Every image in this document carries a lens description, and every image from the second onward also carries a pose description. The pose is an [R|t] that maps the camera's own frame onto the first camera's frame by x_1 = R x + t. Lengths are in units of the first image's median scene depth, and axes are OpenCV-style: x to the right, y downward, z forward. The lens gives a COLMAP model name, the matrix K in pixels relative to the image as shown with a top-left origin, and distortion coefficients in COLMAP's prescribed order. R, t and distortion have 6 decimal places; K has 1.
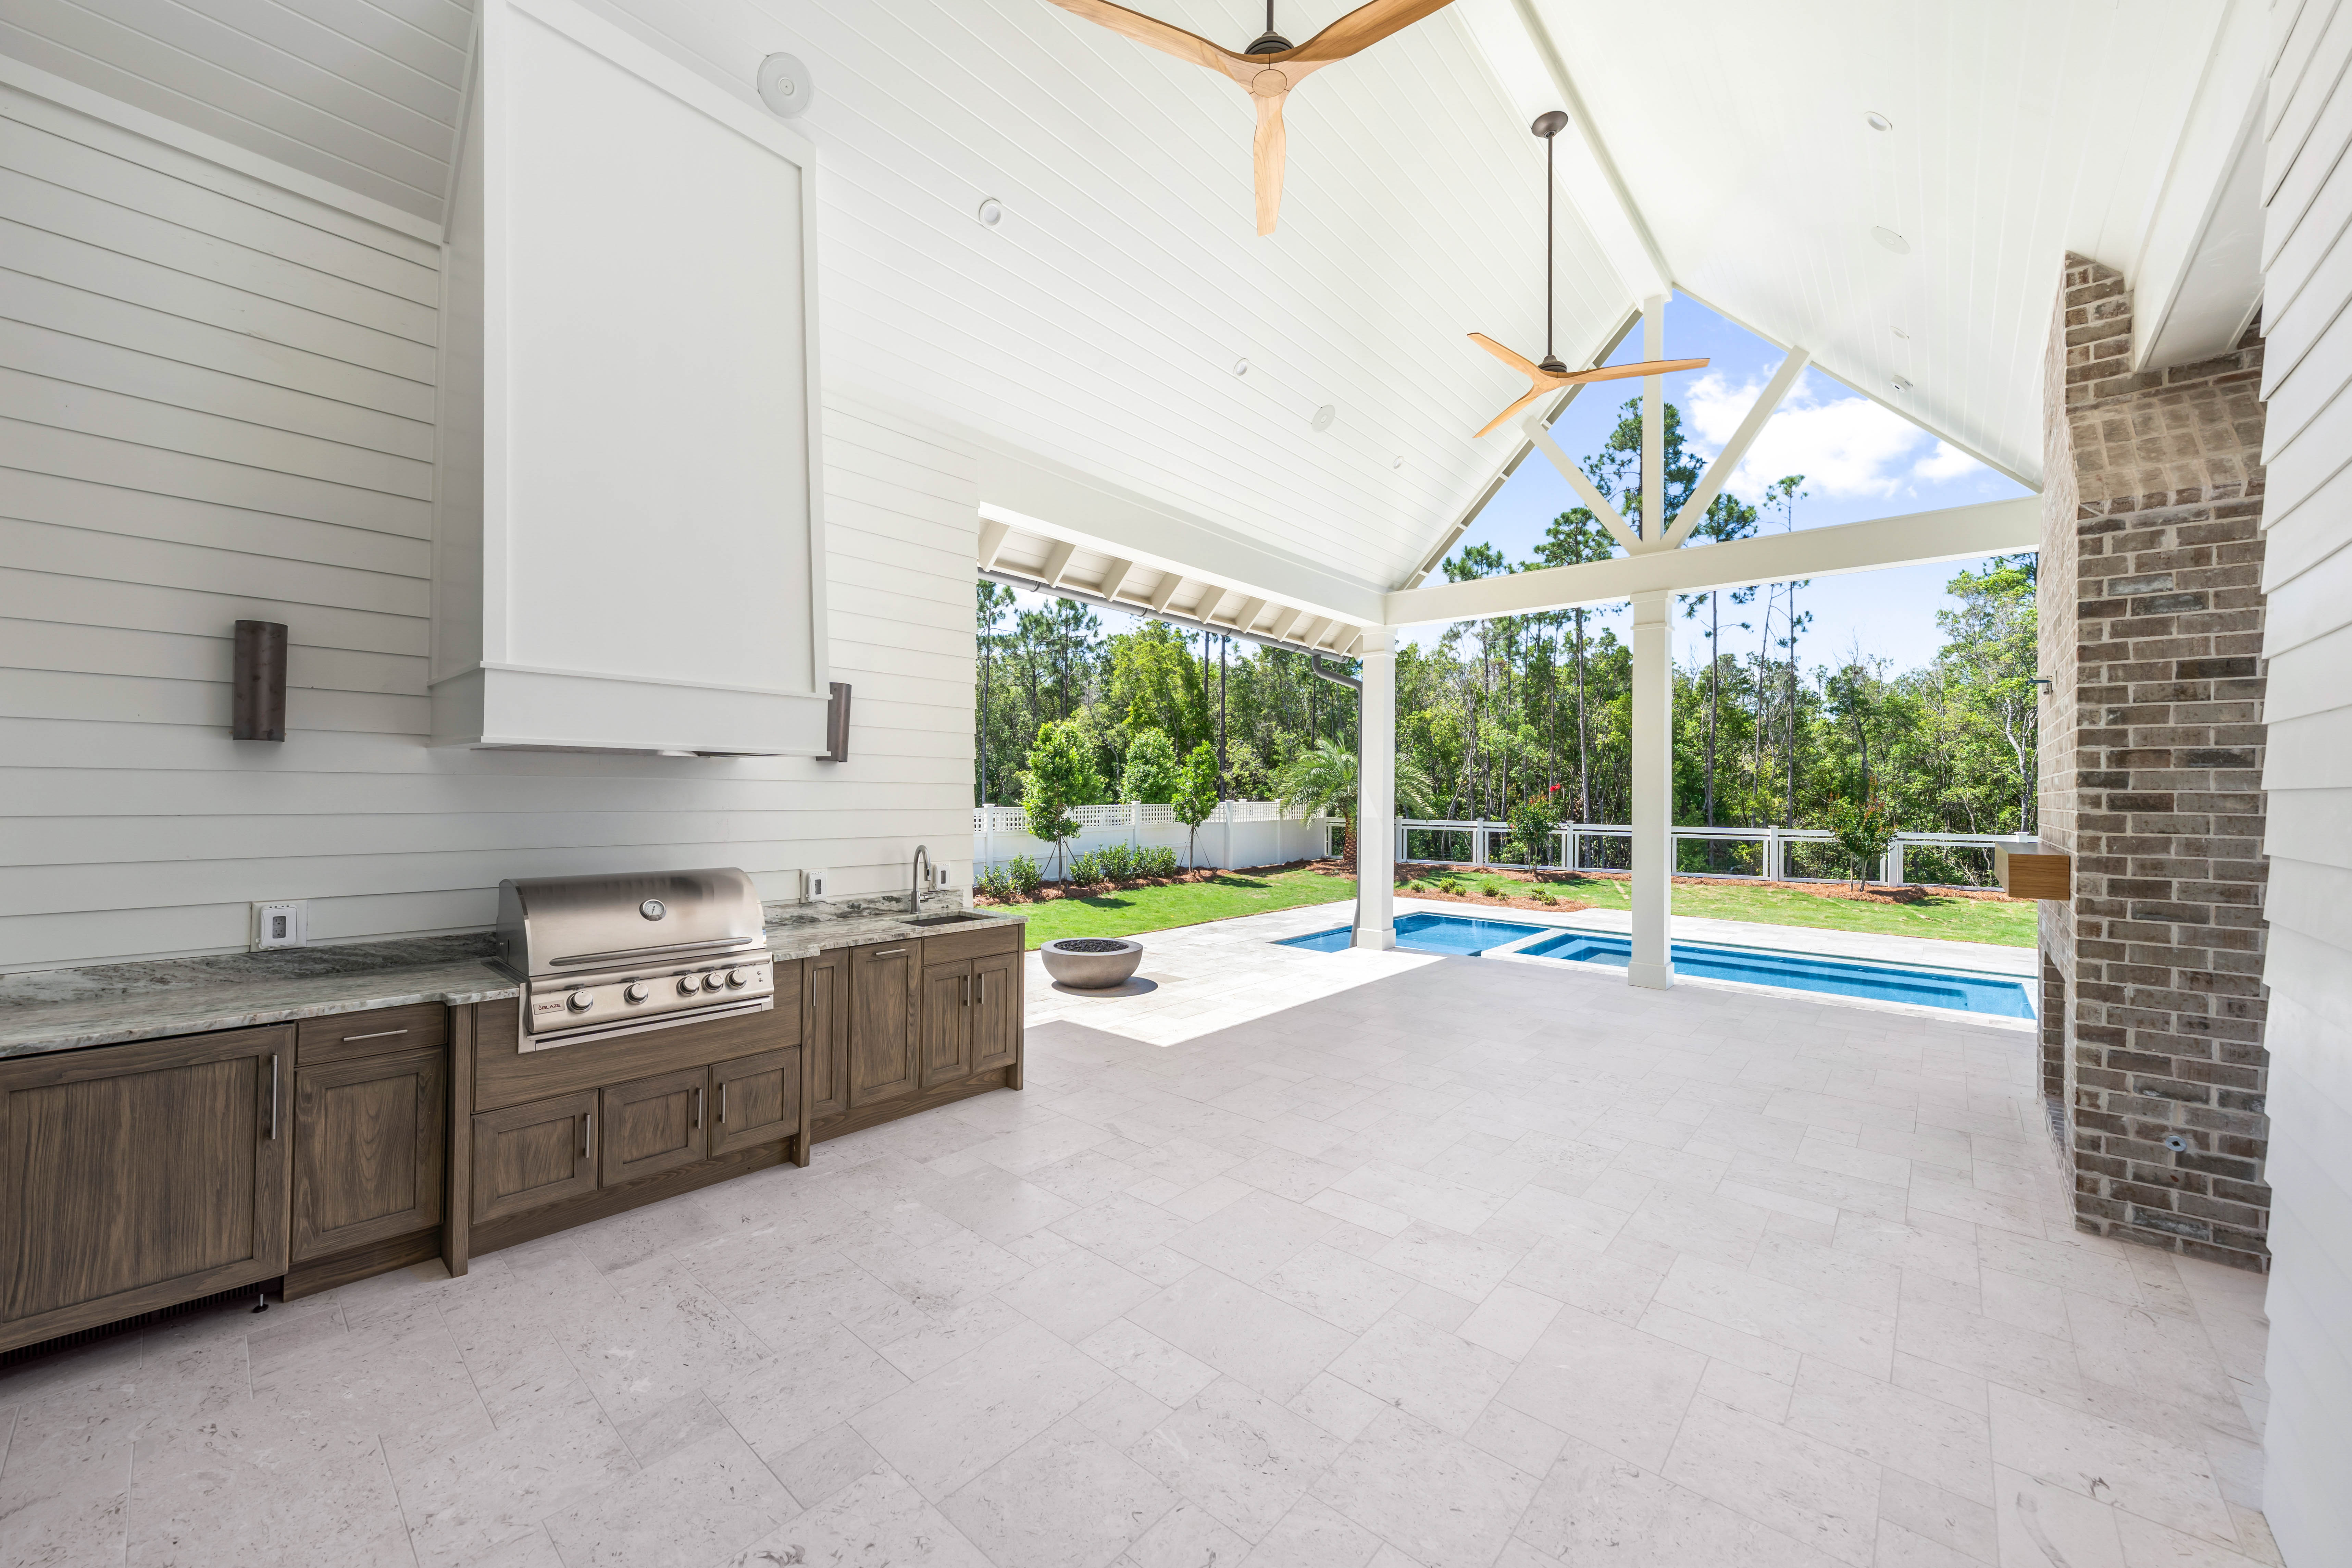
lens RADIAL K [[881.0, 0, 1156.9], [0, 881.0, 772.2], [0, 0, 1]] dist [-0.002696, -0.000262]
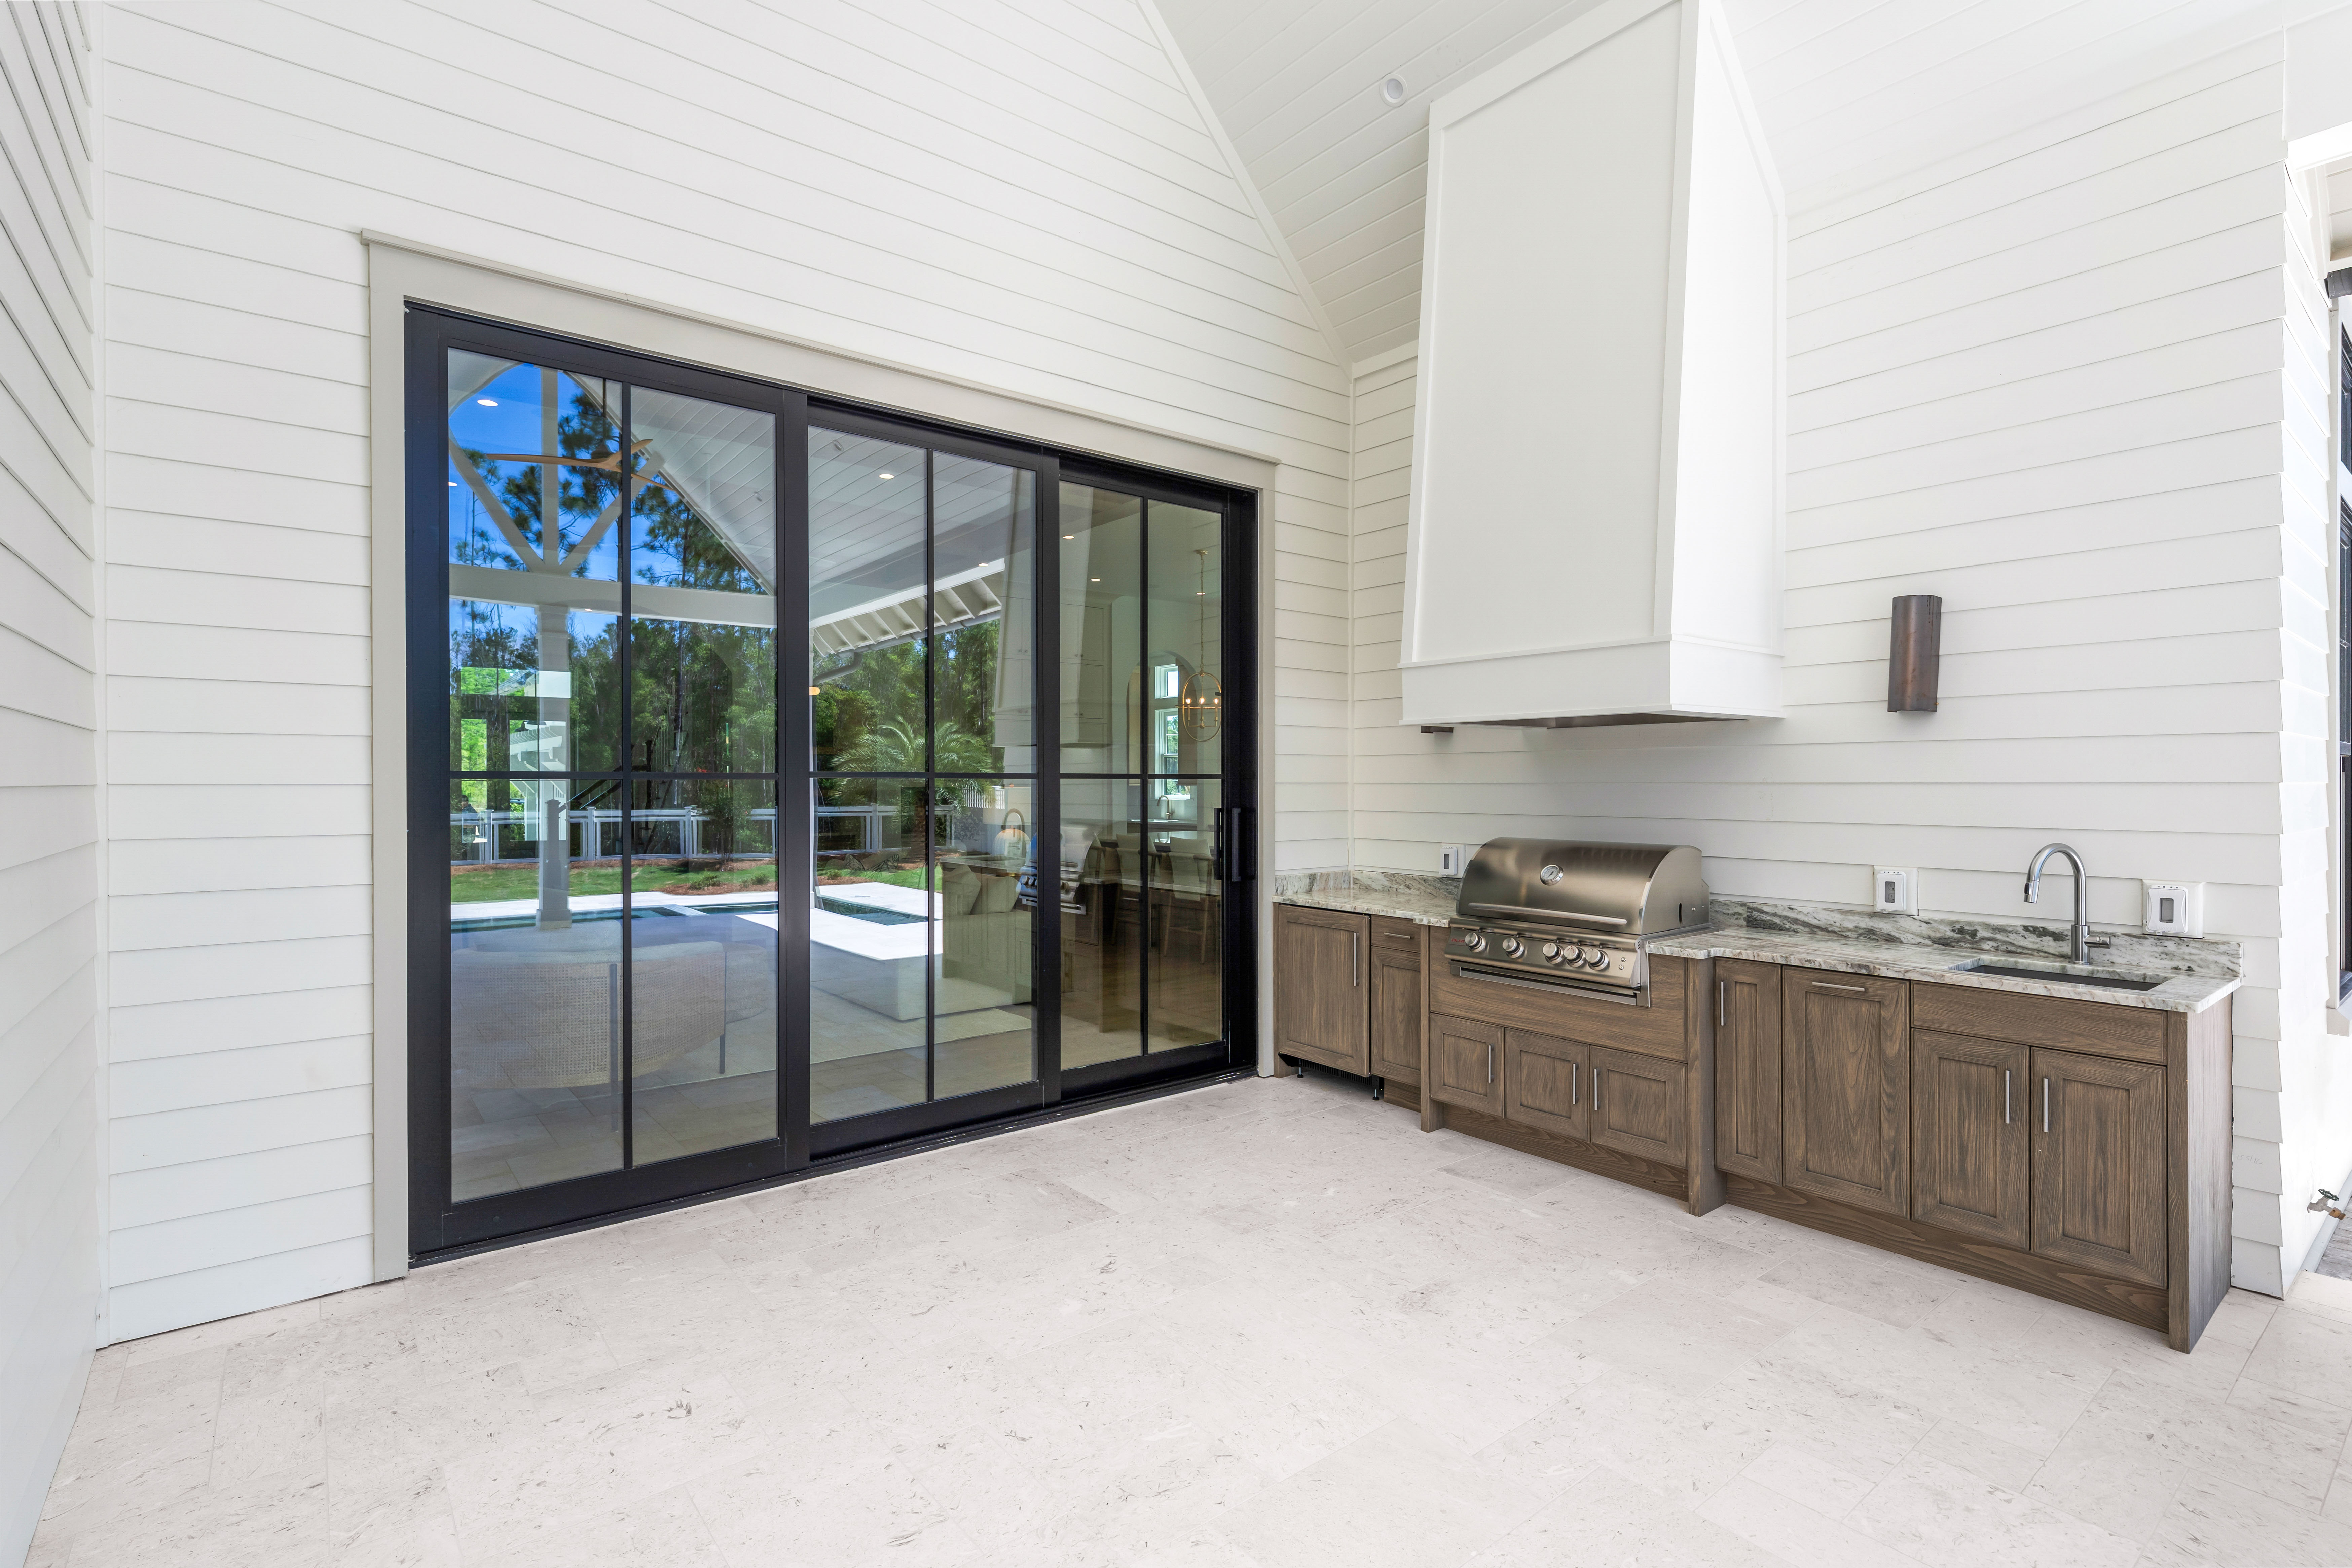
lens RADIAL K [[1132.0, 0, 1219.7], [0, 1132.0, 781.9], [0, 0, 1]] dist [-0.007885, 0.000298]
pose [[-0.153509, -0.010646, -0.988090, 0.735594], [0.021704, 0.999664, -0.014142, 0.054695], [0.987909, -0.023616, -0.153227, 0.766683]]
